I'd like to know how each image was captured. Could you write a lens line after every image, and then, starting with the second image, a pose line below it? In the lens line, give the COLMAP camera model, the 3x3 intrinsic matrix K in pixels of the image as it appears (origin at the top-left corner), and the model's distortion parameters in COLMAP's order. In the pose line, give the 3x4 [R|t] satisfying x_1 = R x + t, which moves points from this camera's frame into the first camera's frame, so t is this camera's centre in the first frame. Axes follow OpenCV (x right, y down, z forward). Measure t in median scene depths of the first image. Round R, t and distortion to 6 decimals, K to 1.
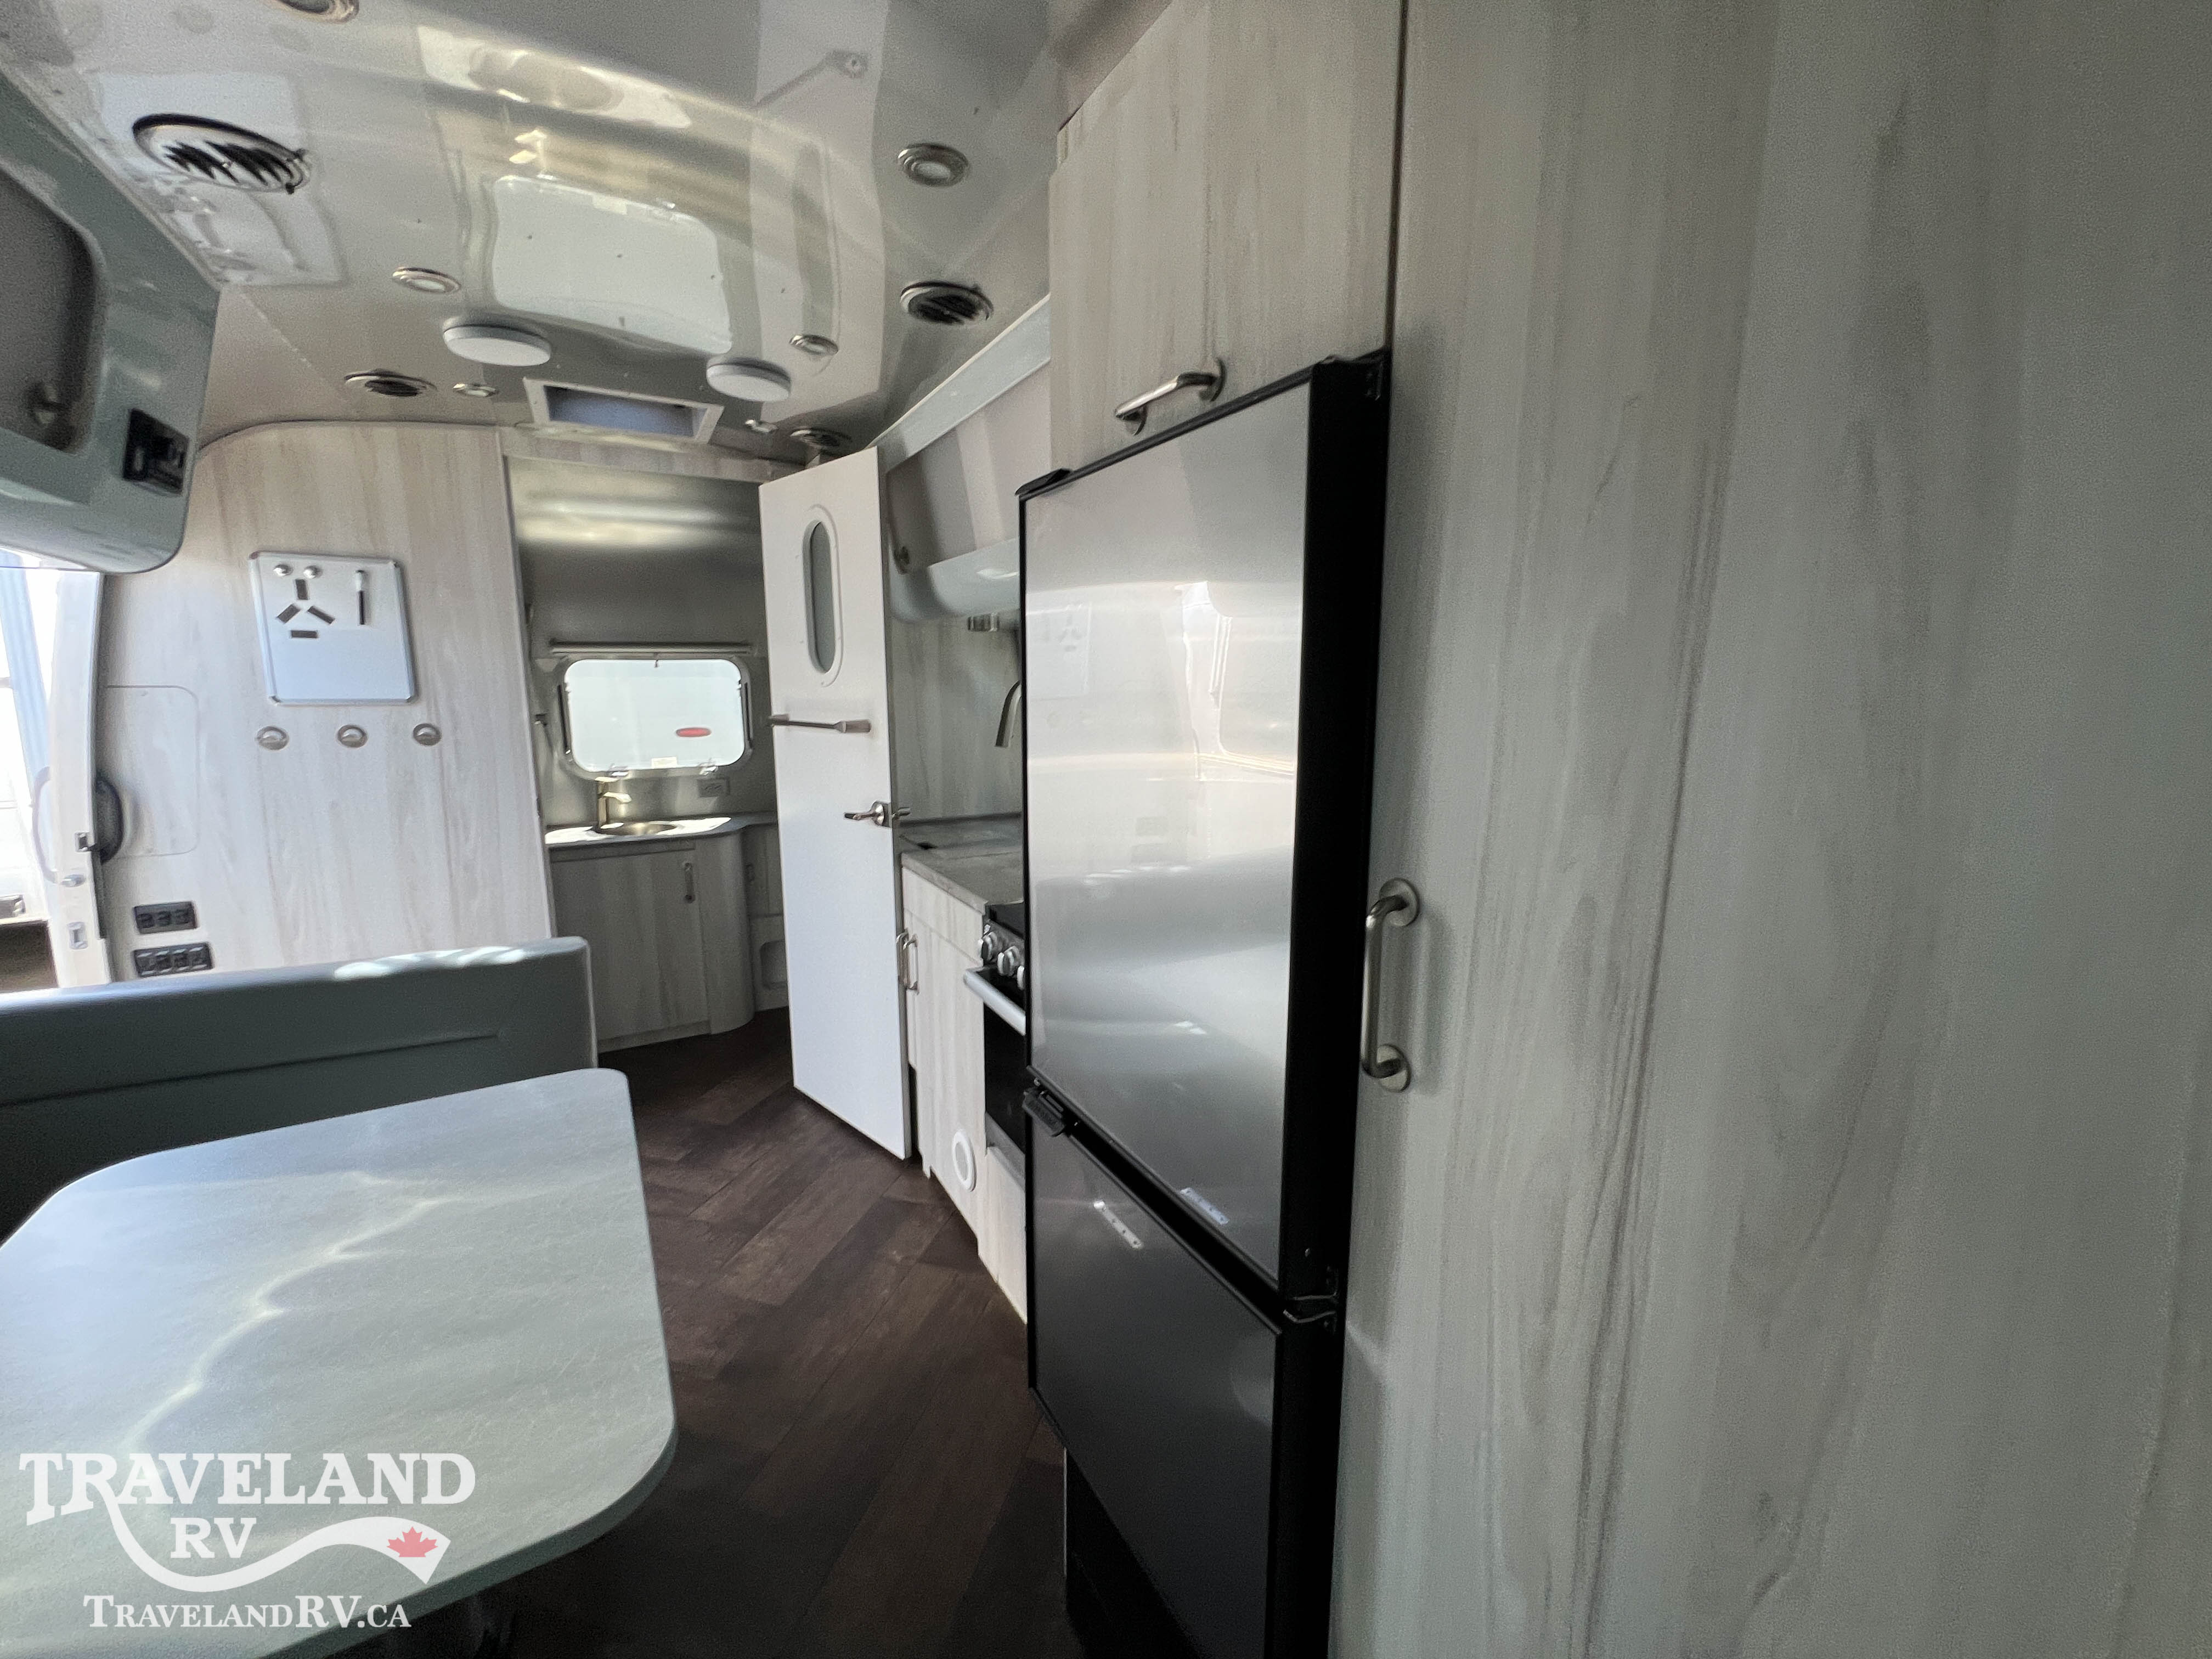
lens RADIAL K [[885.3, 0, 1102.2], [0, 885.3, 825.8], [0, 0, 1]] dist [-0.000913, 0.000051]
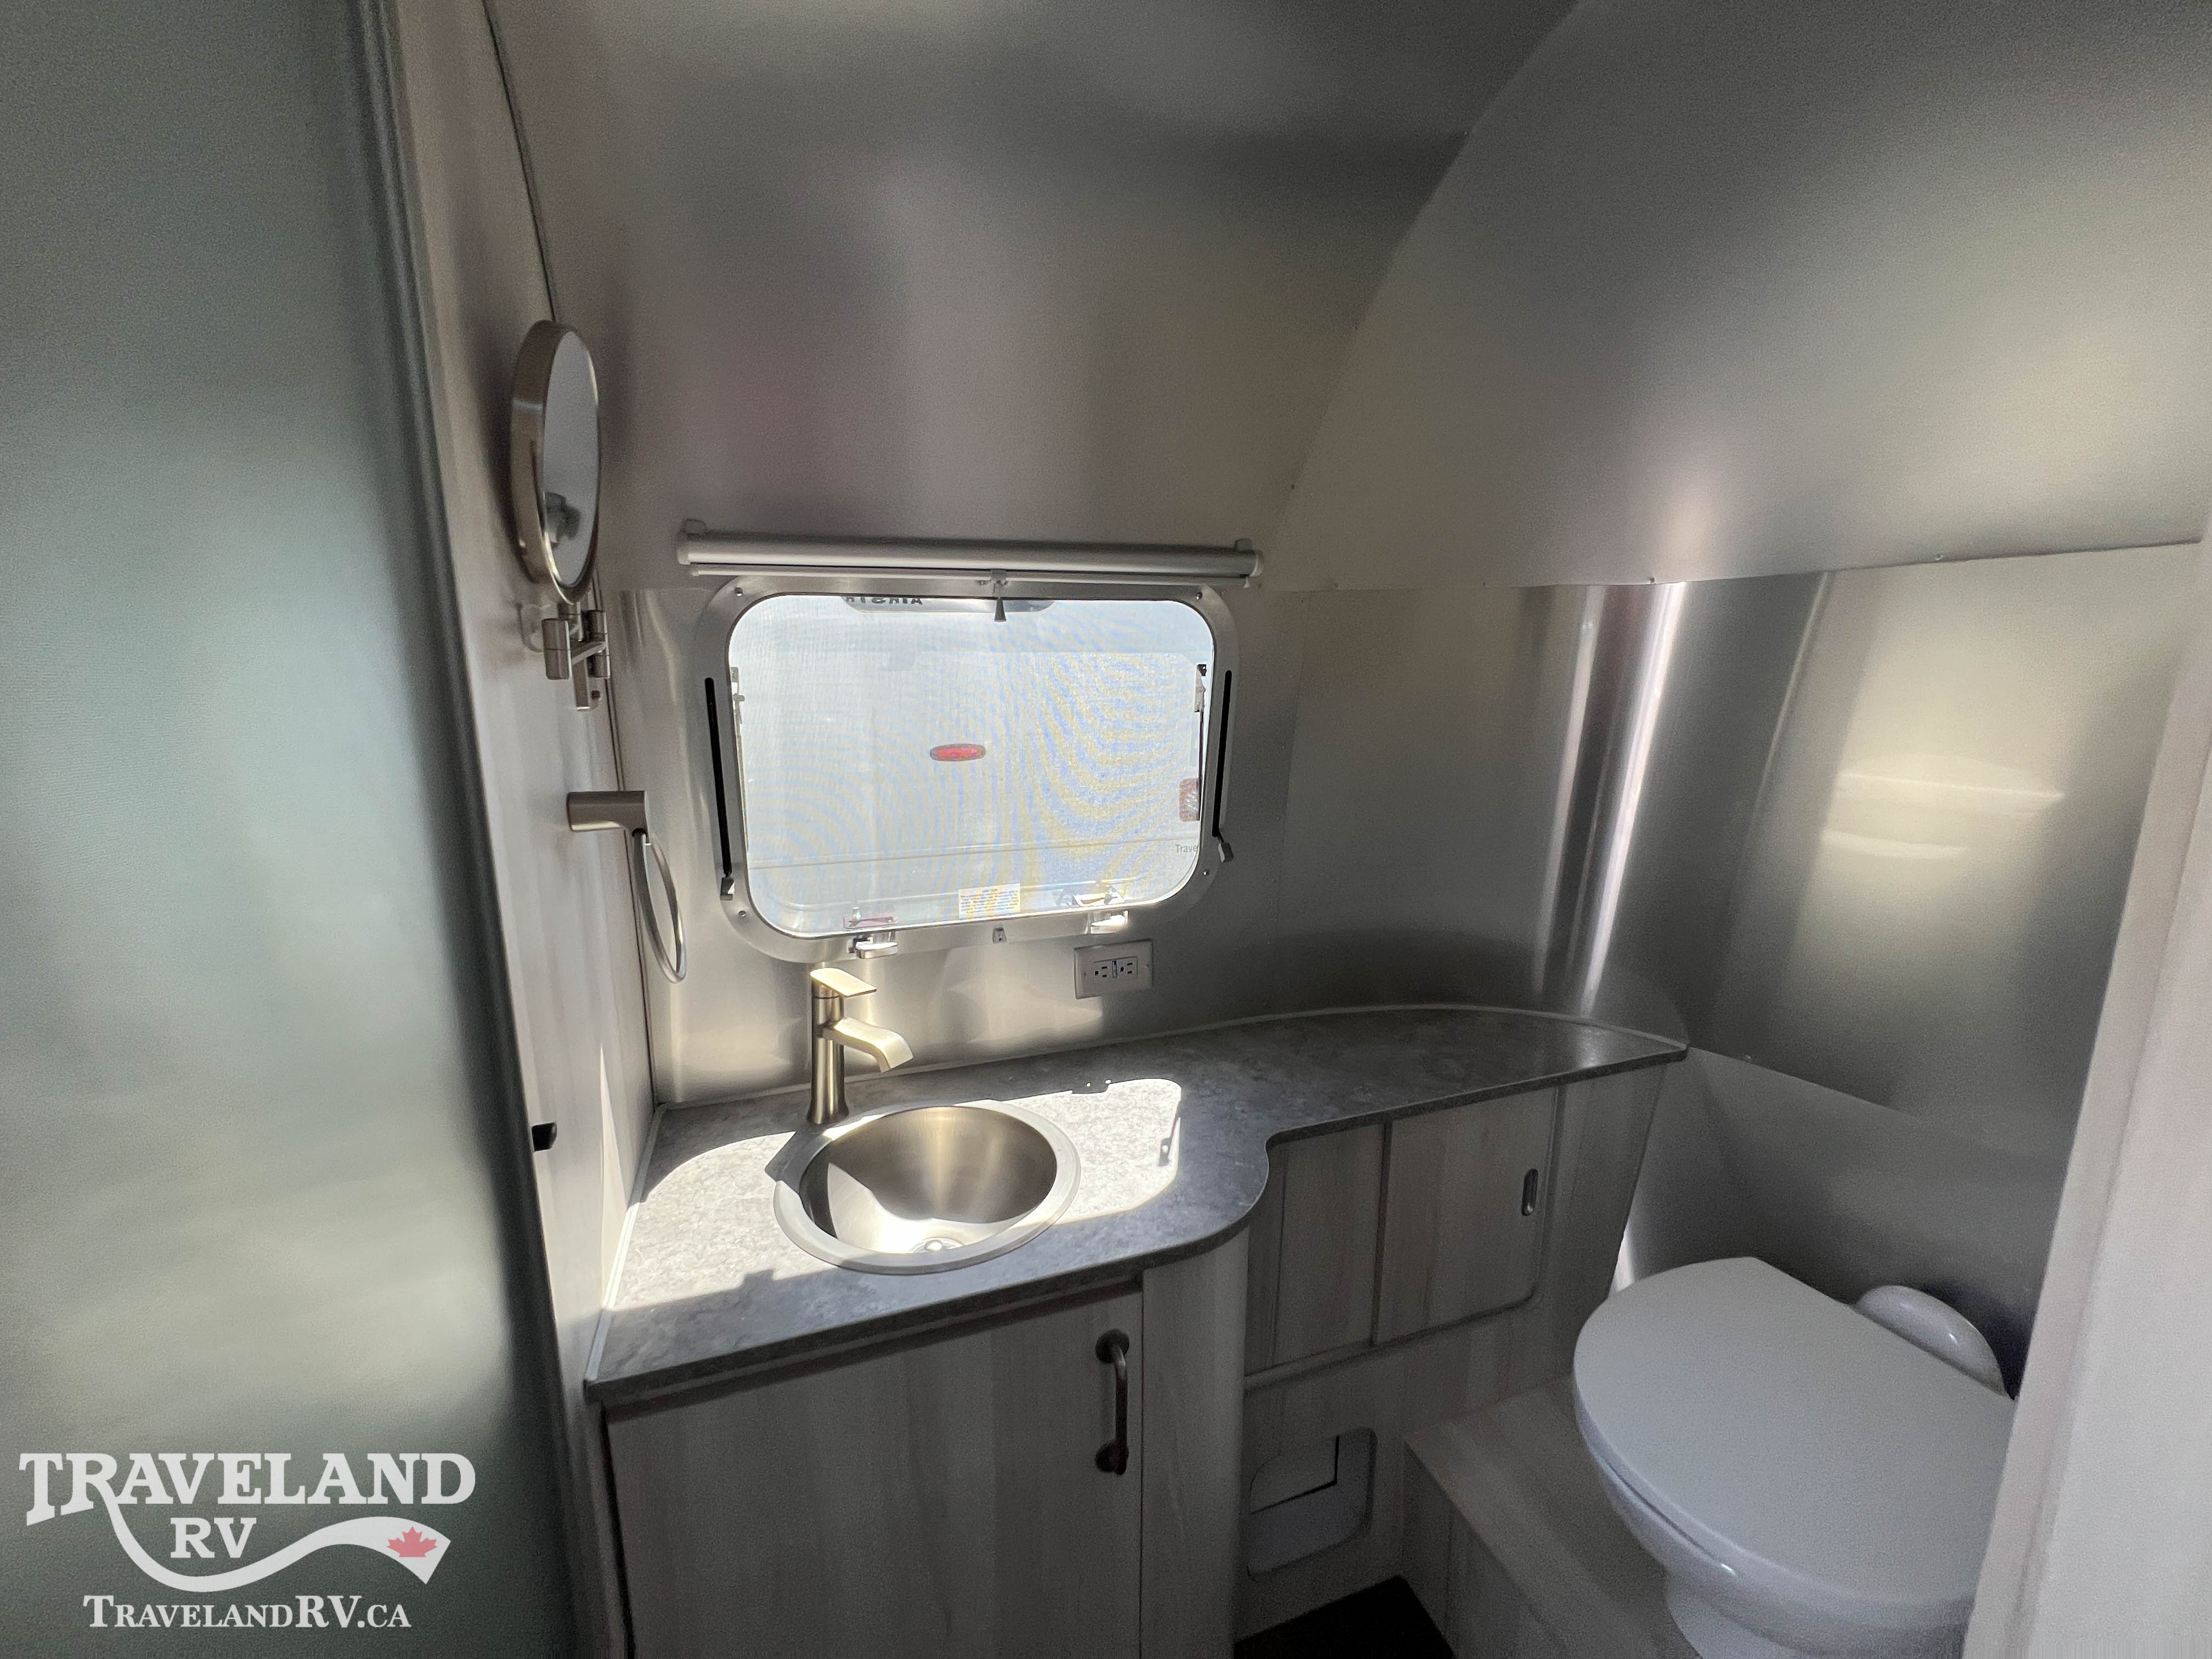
lens RADIAL K [[885.3, 0, 1102.2], [0, 885.3, 825.8], [0, 0, 1]] dist [-0.000913, 0.000051]
pose [[0.982714, 0.032825, -0.182196, -0.413700], [-0.029313, 0.999330, 0.021931, -0.116332], [0.182794, -0.016211, 0.983018, 0.710763]]
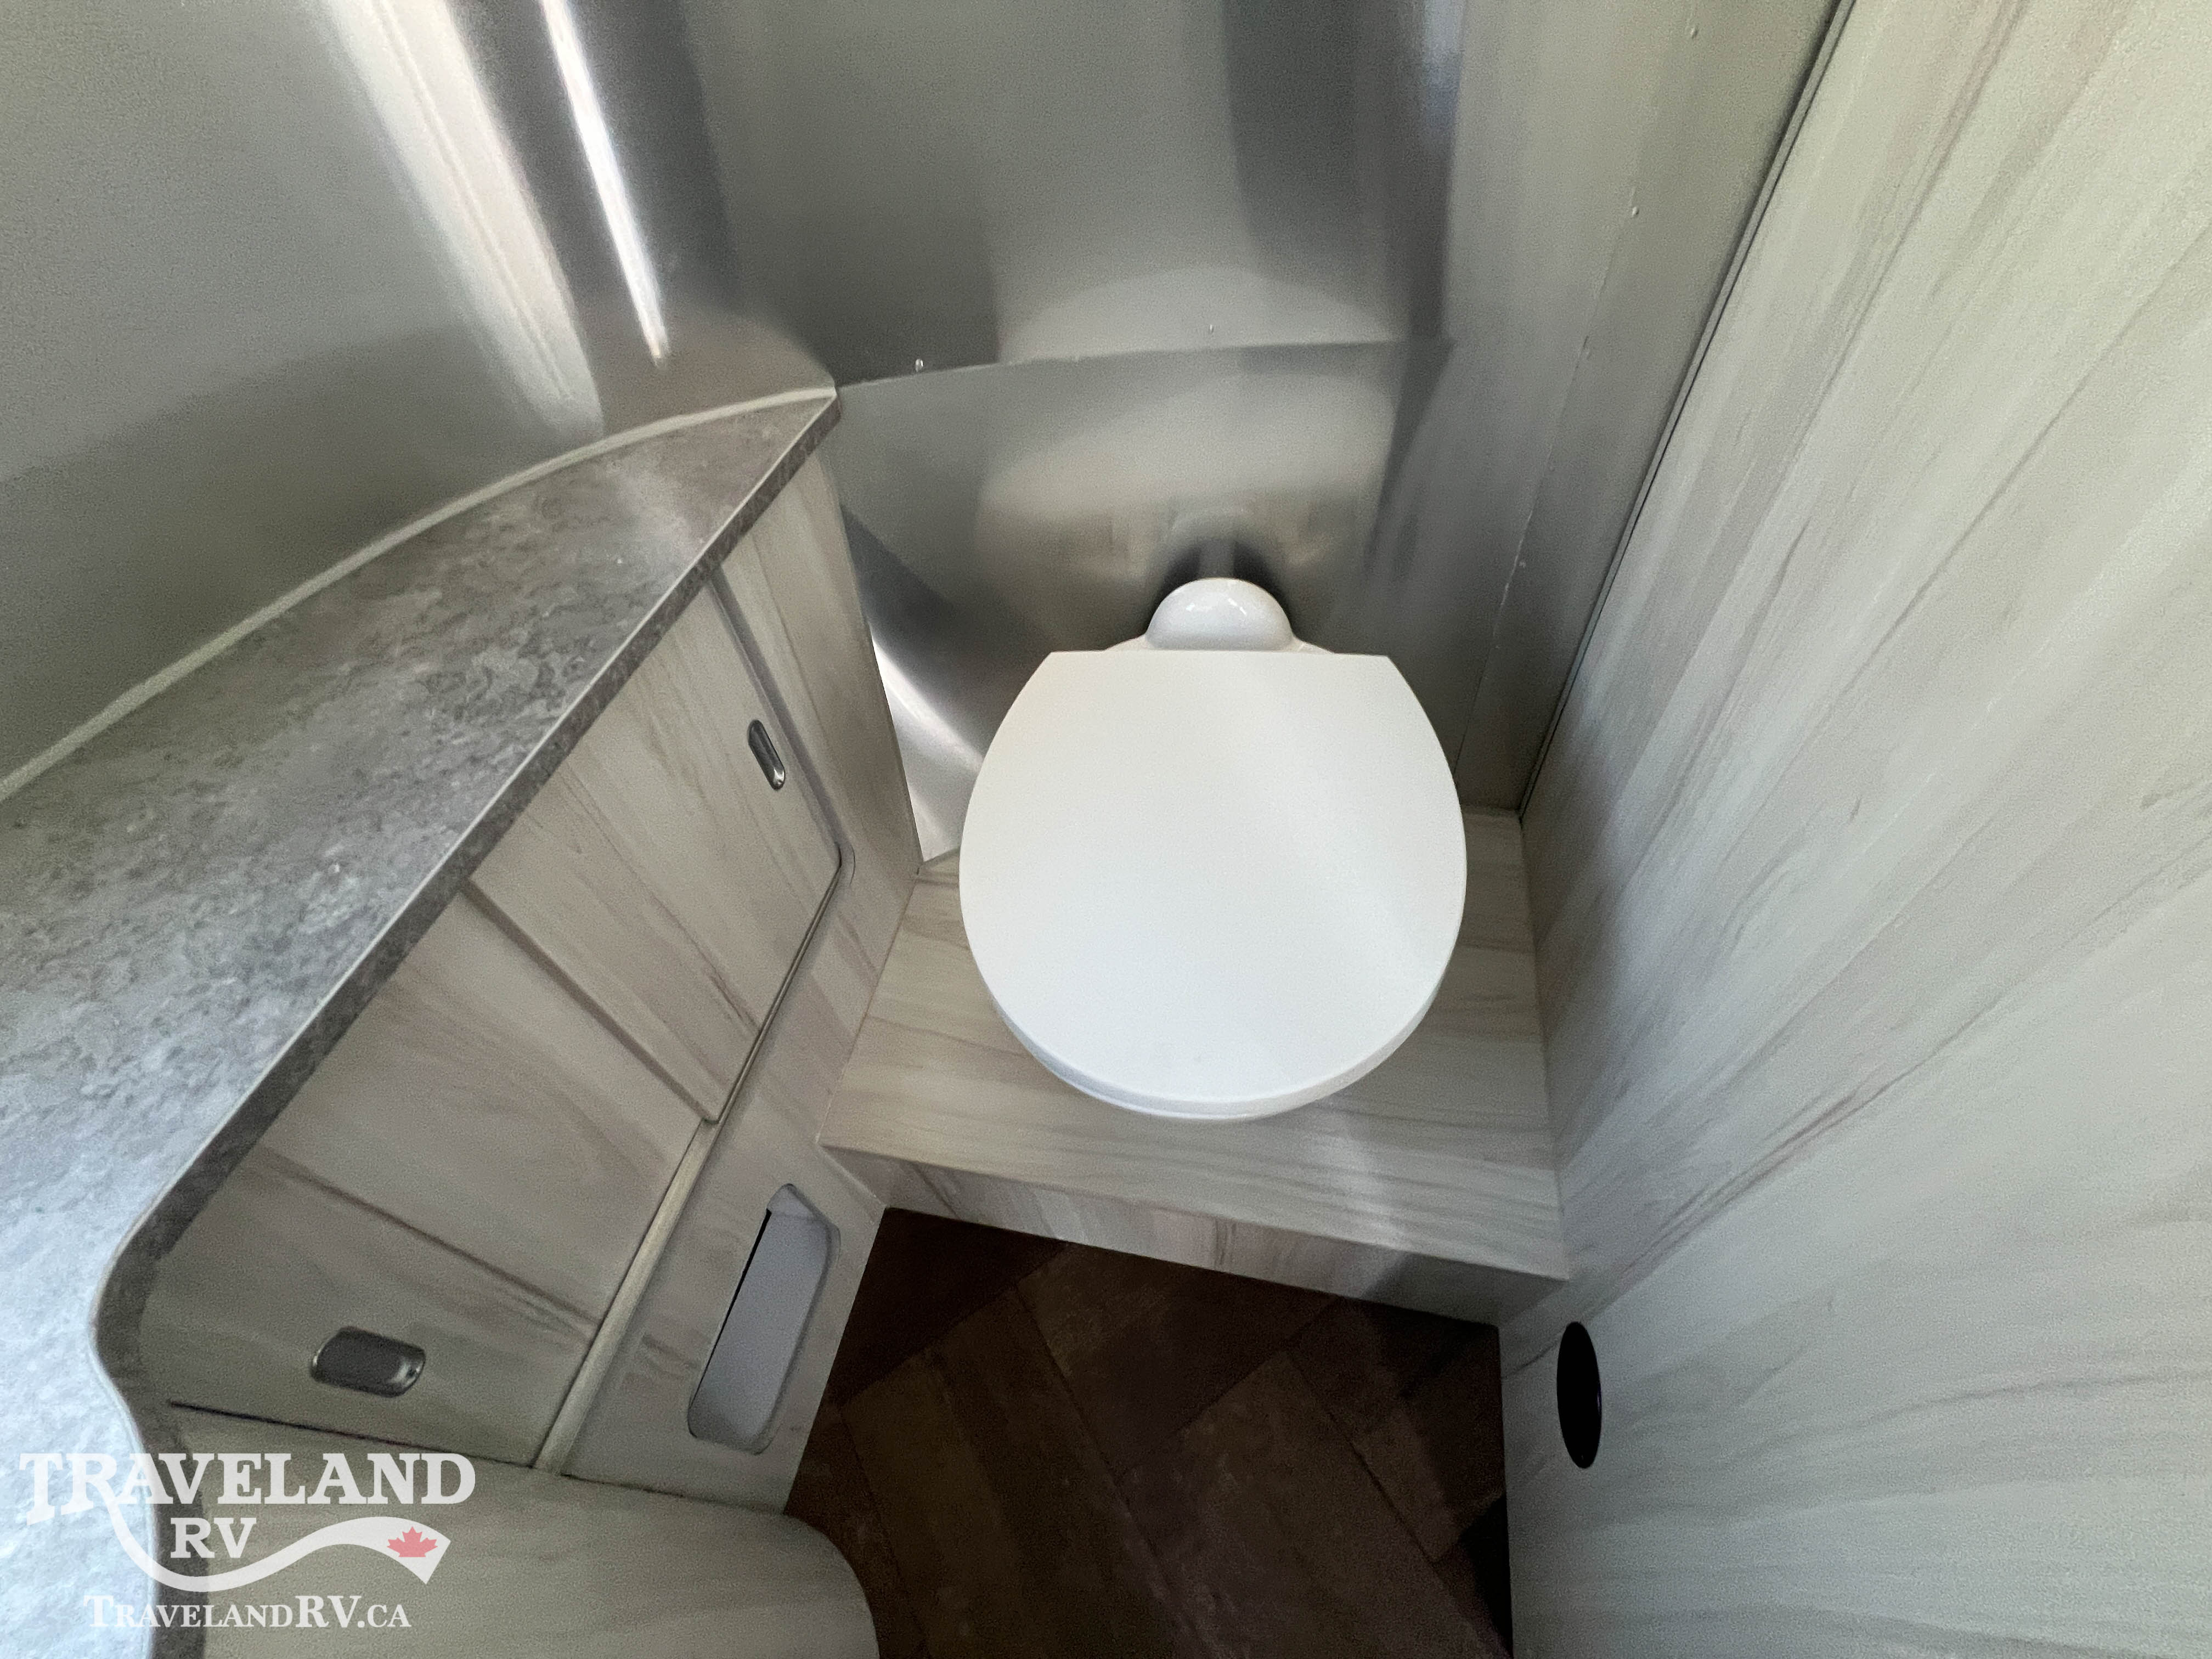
lens RADIAL K [[885.3, 0, 1102.2], [0, 885.3, 825.8], [0, 0, 1]] dist [-0.000913, 0.000051]
pose [[0.658298, -0.607454, 0.444572, -0.355563], [0.209266, 0.714991, 0.667080, -0.077944], [-0.723085, -0.346103, 0.597797, 0.901330]]
